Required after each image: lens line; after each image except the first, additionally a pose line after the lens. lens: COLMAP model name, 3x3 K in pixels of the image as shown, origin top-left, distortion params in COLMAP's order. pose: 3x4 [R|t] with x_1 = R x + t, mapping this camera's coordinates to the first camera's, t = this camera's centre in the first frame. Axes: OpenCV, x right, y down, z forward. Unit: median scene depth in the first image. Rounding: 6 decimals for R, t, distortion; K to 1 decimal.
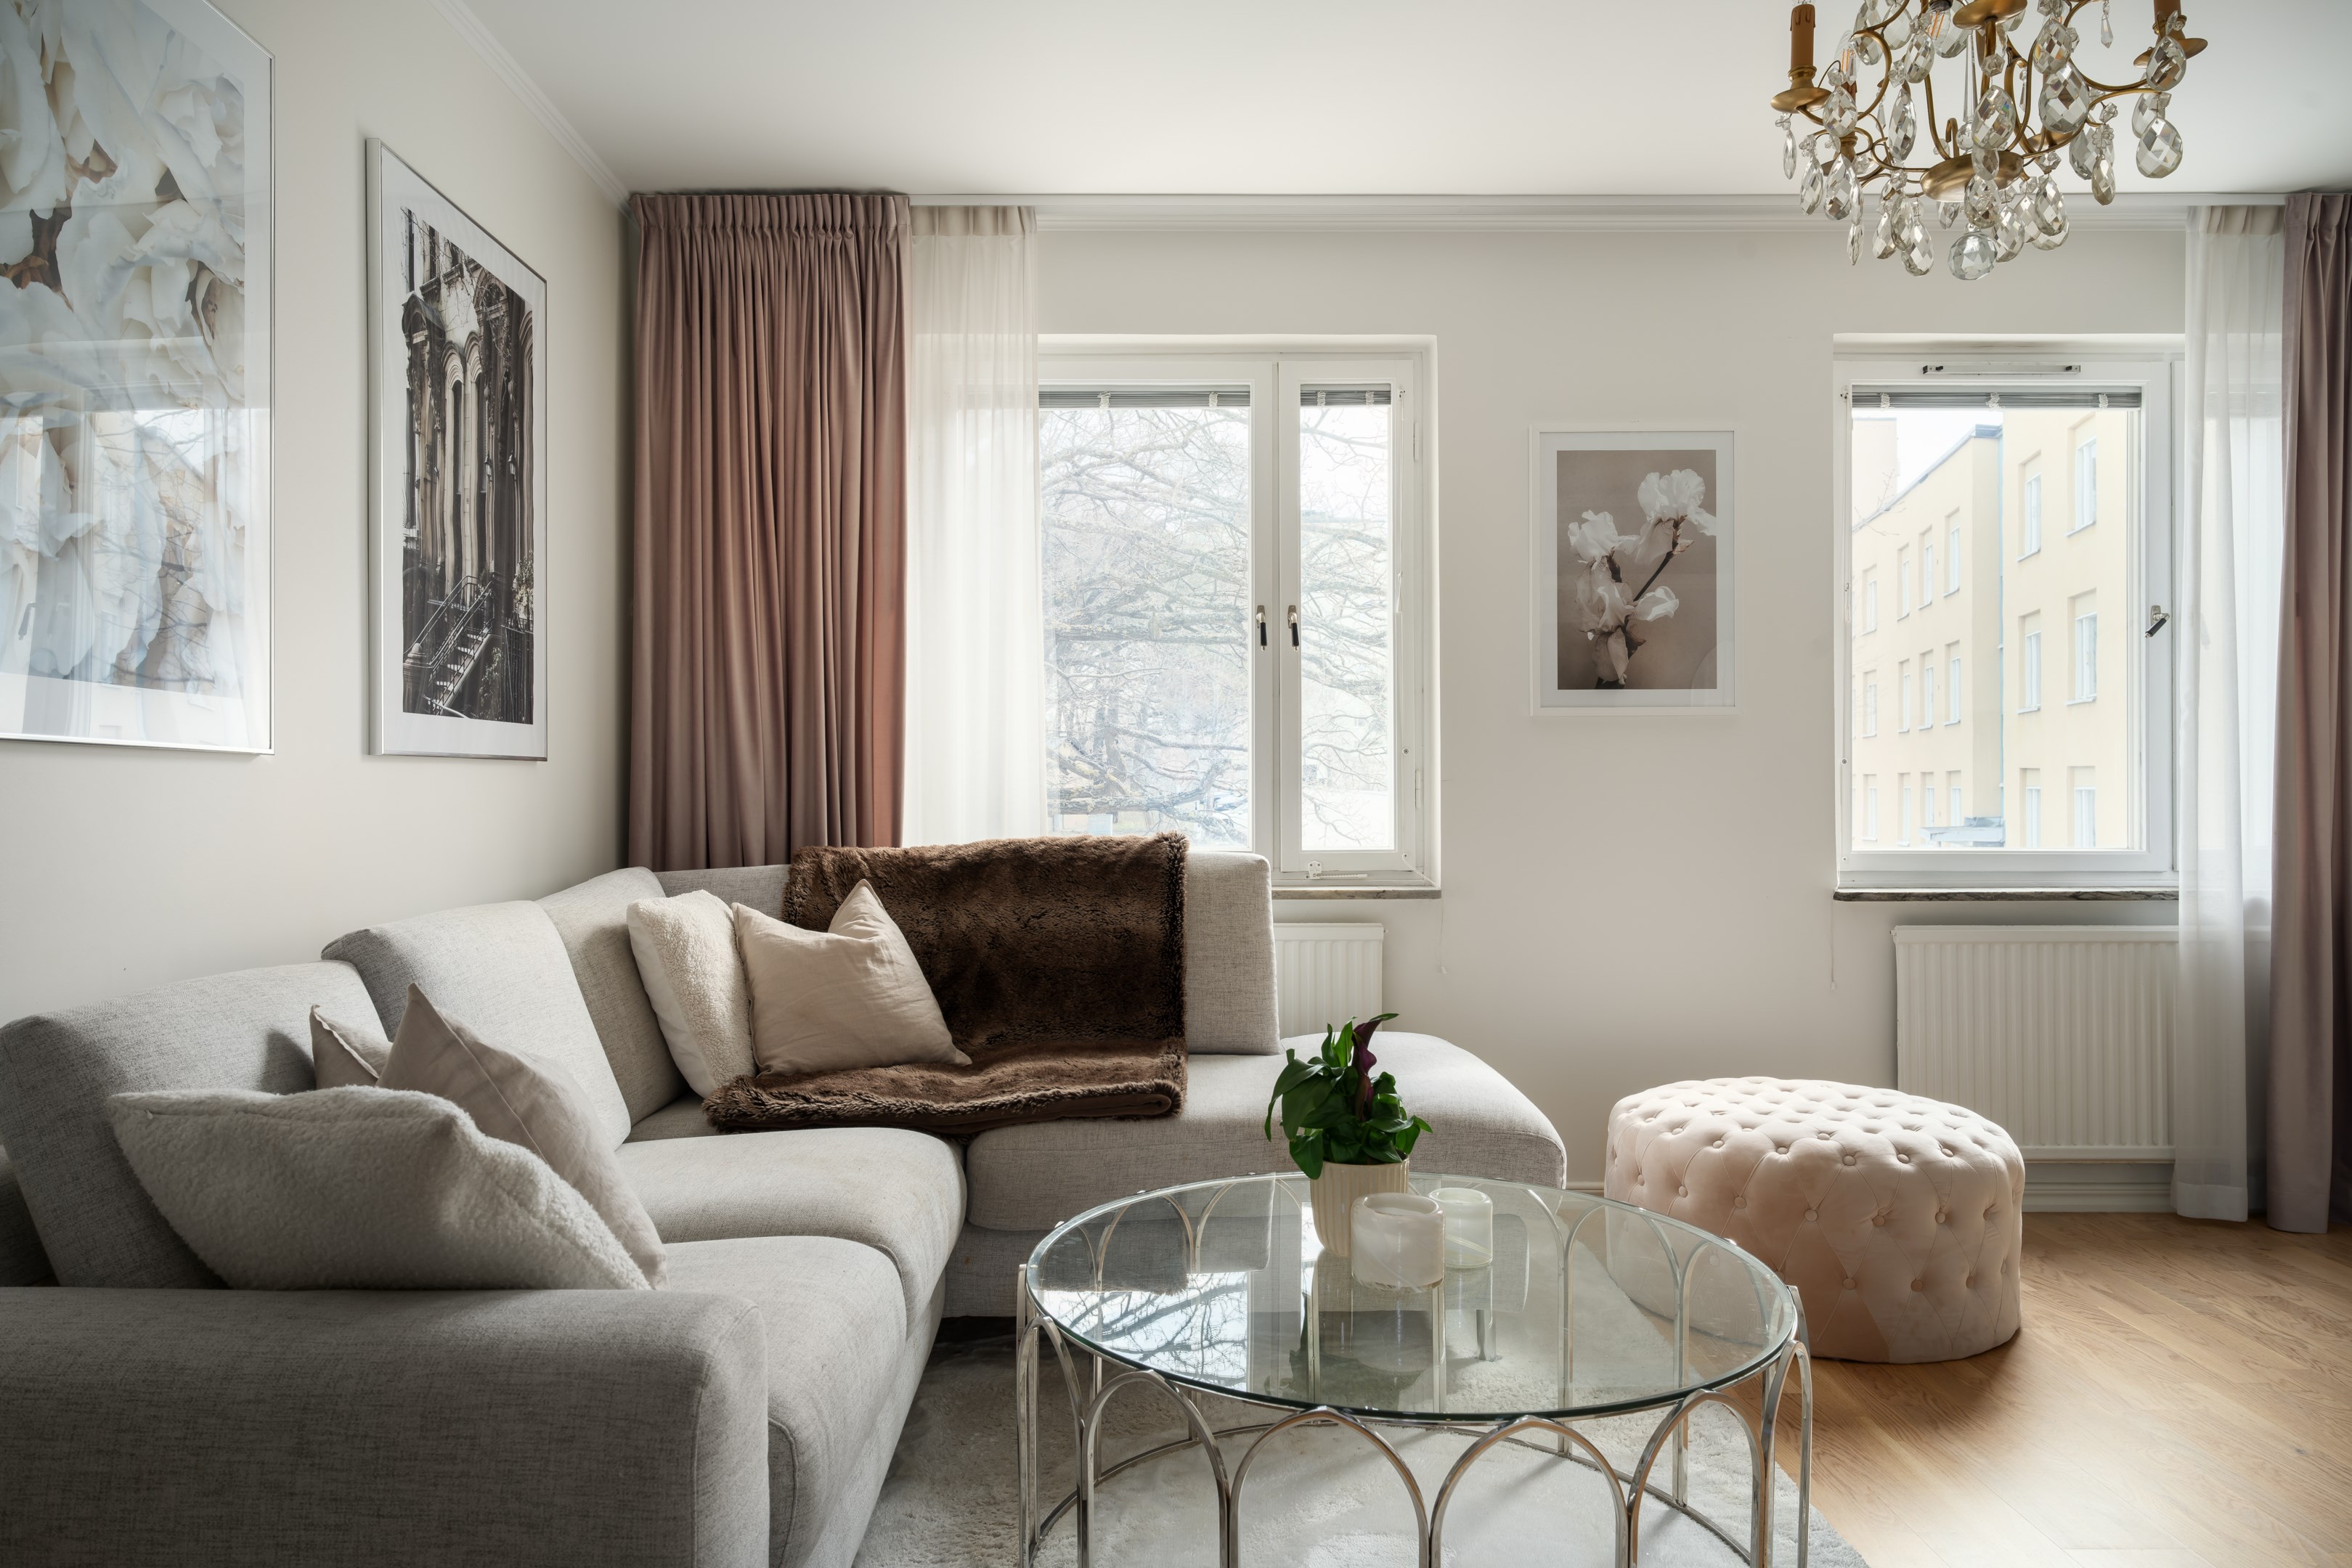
lens RADIAL K [[1531.6, 0, 1146.6], [0, 1531.6, 784.6], [0, 0, 1]] dist [-0.001328, 0.002012]
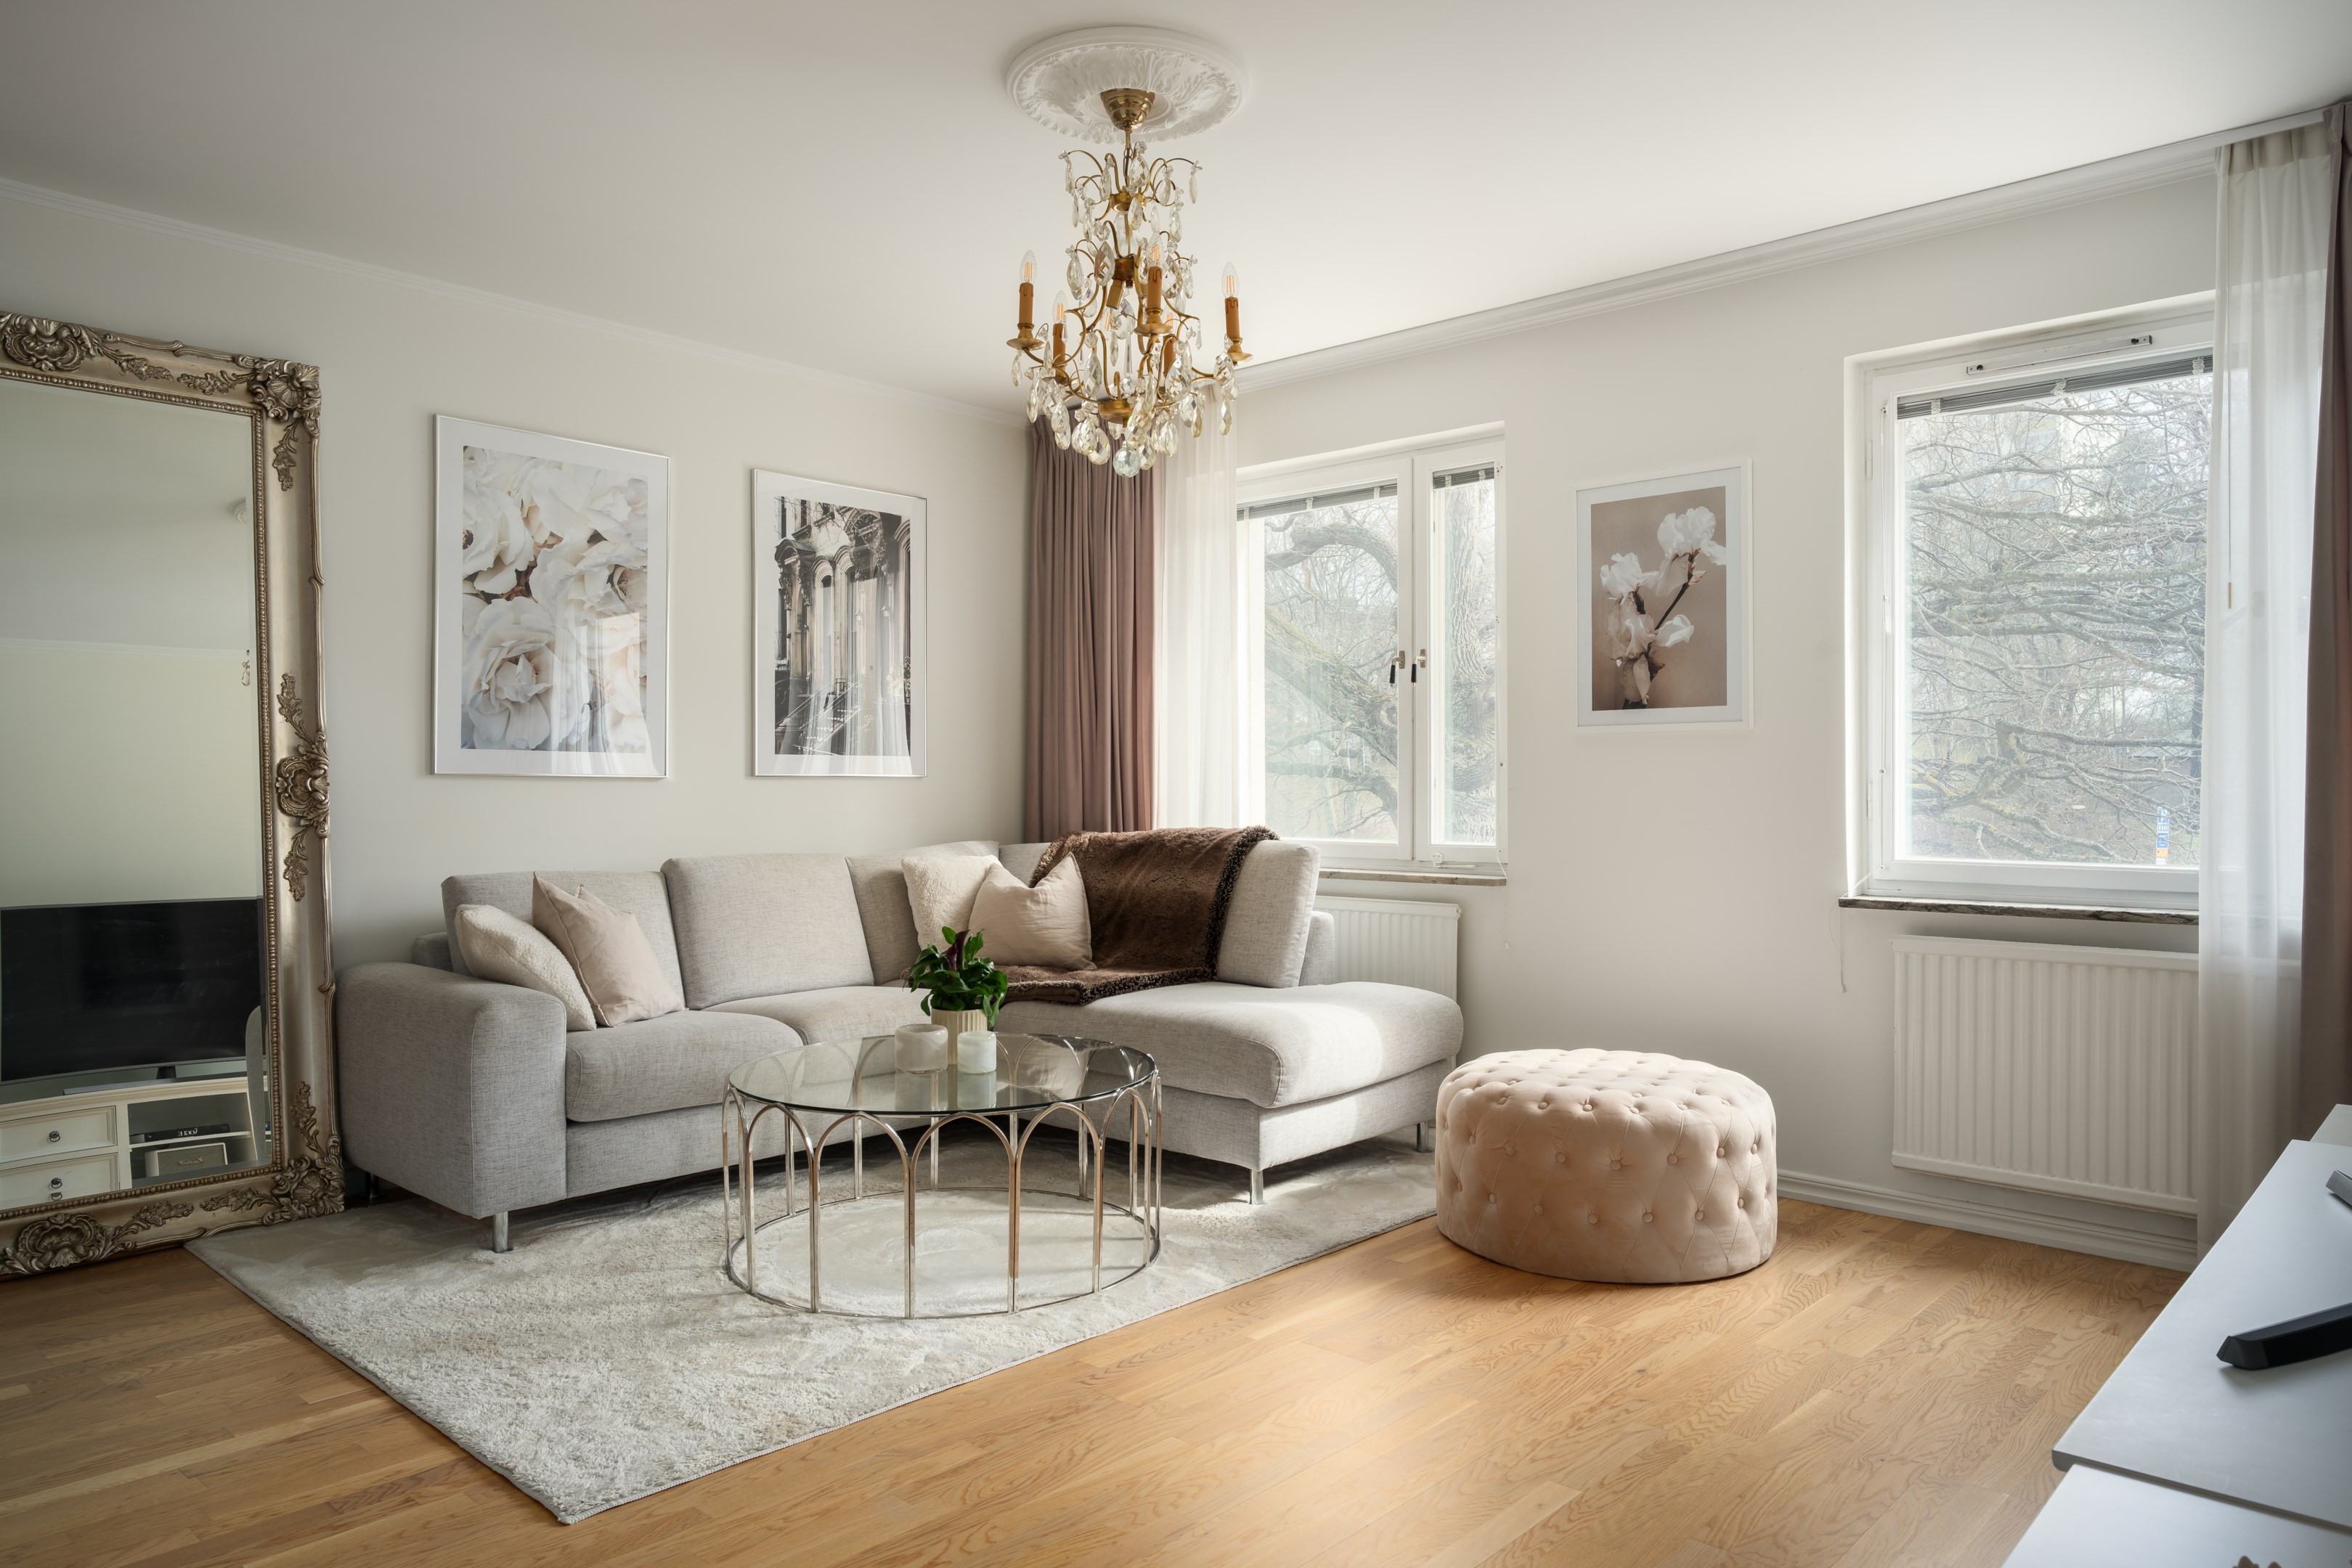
lens RADIAL K [[1531.6, 0, 1178.1], [0, 1531.6, 775.2], [0, 0, 1]] dist [-0.001328, 0.002012]
pose [[0.736024, -0.003019, -0.676949, 1.010816], [-0.000406, 0.999988, -0.004902, -0.009375], [0.676955, 0.003883, 0.736014, -0.077116]]
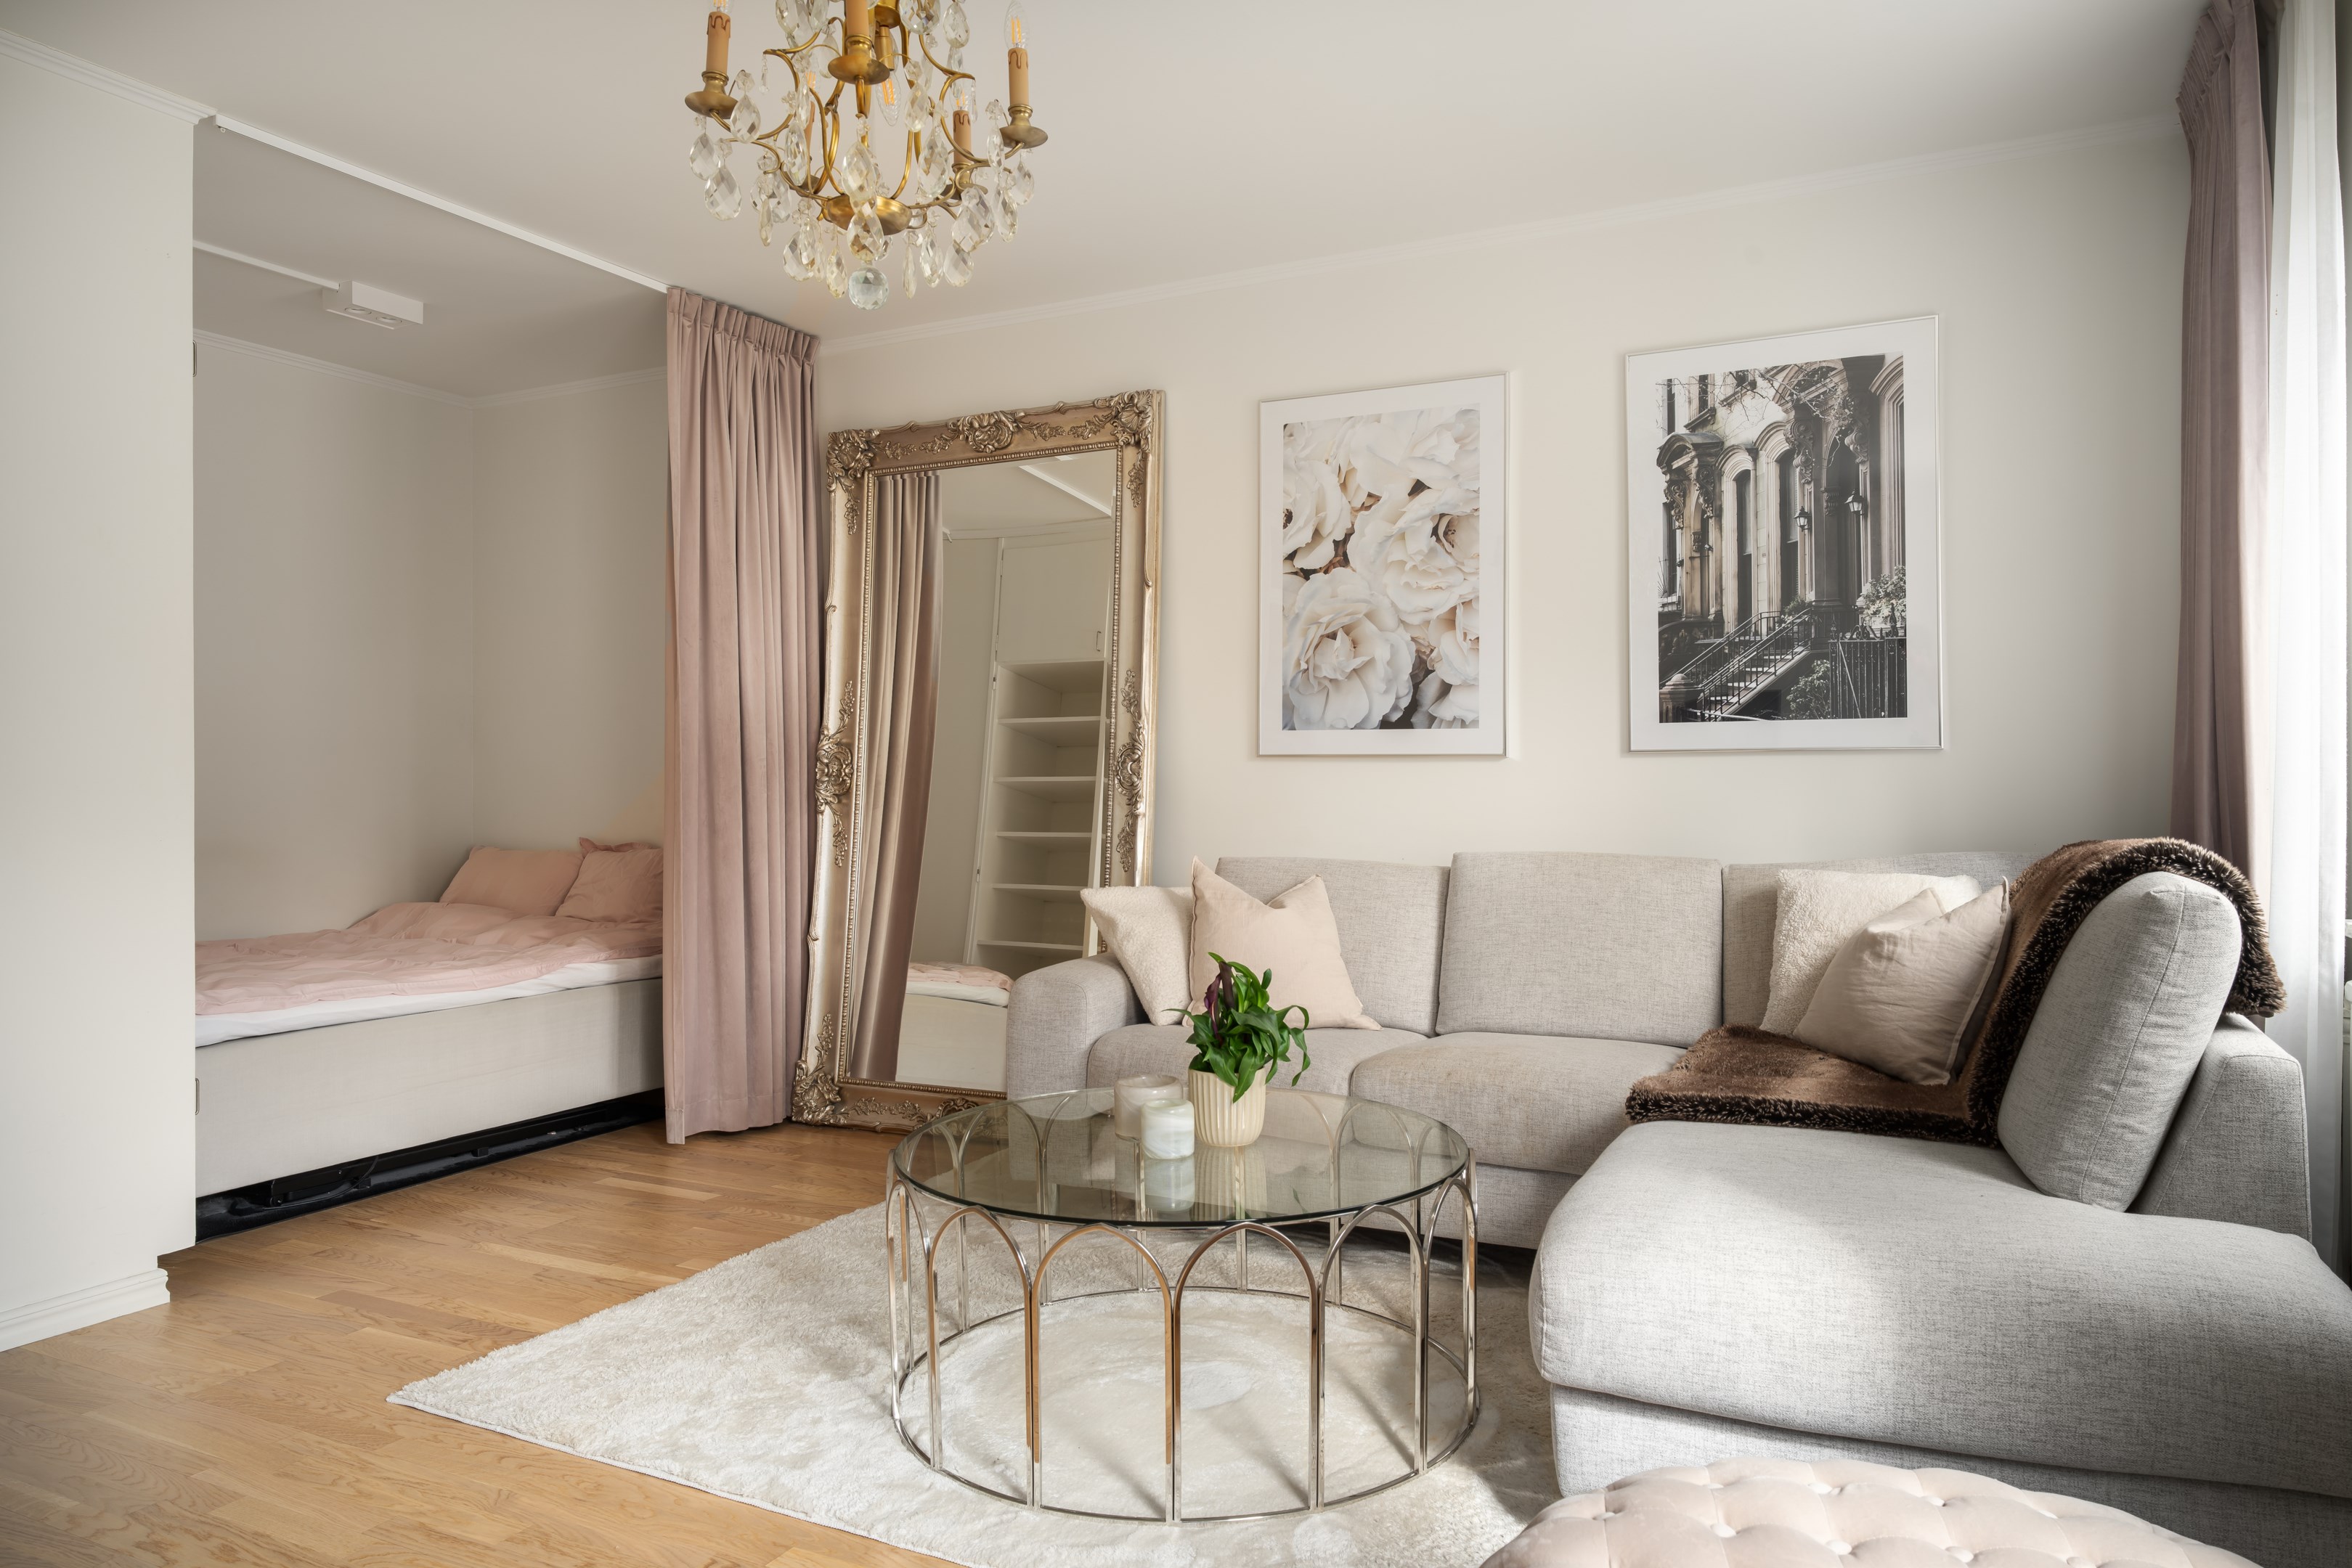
lens RADIAL K [[1531.6, 0, 1177.7], [0, 1531.6, 770.2], [0, 0, 1]] dist [-0.001328, 0.002012]
pose [[-0.446783, -0.001535, -0.894641, 0.866562], [0.006940, 0.999962, -0.005182, 0.002093], [0.894616, -0.008524, -0.446755, 1.030079]]
